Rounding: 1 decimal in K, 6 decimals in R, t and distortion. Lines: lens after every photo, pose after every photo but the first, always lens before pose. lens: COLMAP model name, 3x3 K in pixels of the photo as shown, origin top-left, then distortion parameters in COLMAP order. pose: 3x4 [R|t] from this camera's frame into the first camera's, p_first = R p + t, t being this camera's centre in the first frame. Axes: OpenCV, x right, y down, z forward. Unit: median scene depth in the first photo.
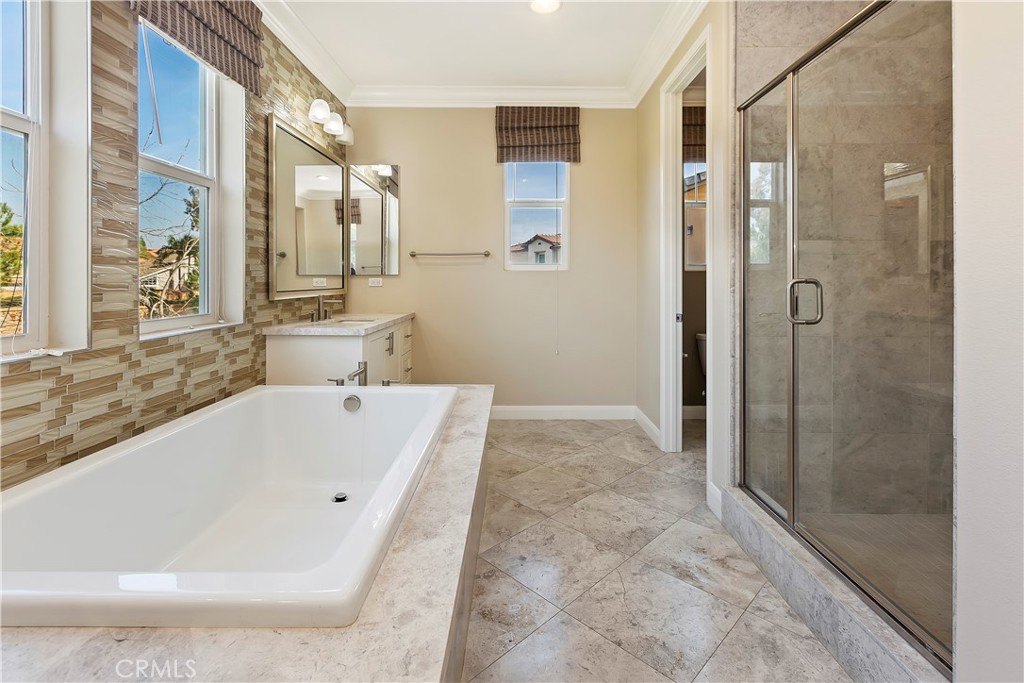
lens RADIAL K [[471.1, 0, 517.6], [0, 471.1, 288.2], [0, 0, 1]] dist [0.000055, -0.000330]
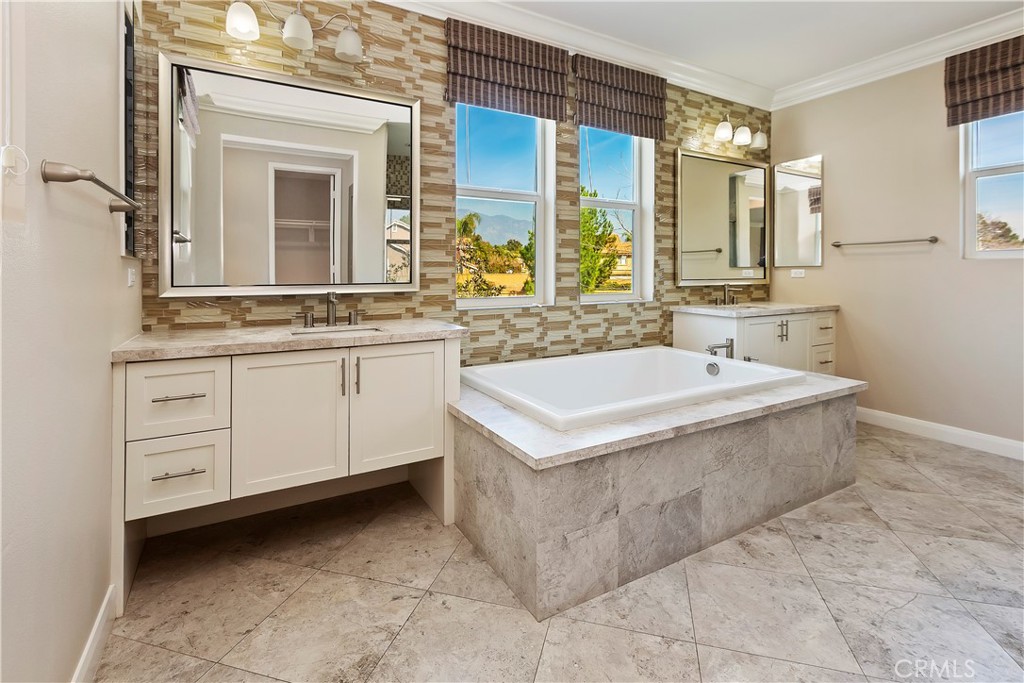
lens RADIAL K [[471.1, 0, 517.6], [0, 471.1, 288.2], [0, 0, 1]] dist [0.000055, -0.000330]
pose [[0.500765, 0.029124, -0.865093, 0.460045], [-0.015310, 0.999575, 0.024789, 0.005999], [0.865448, 0.000831, 0.500998, -0.079872]]
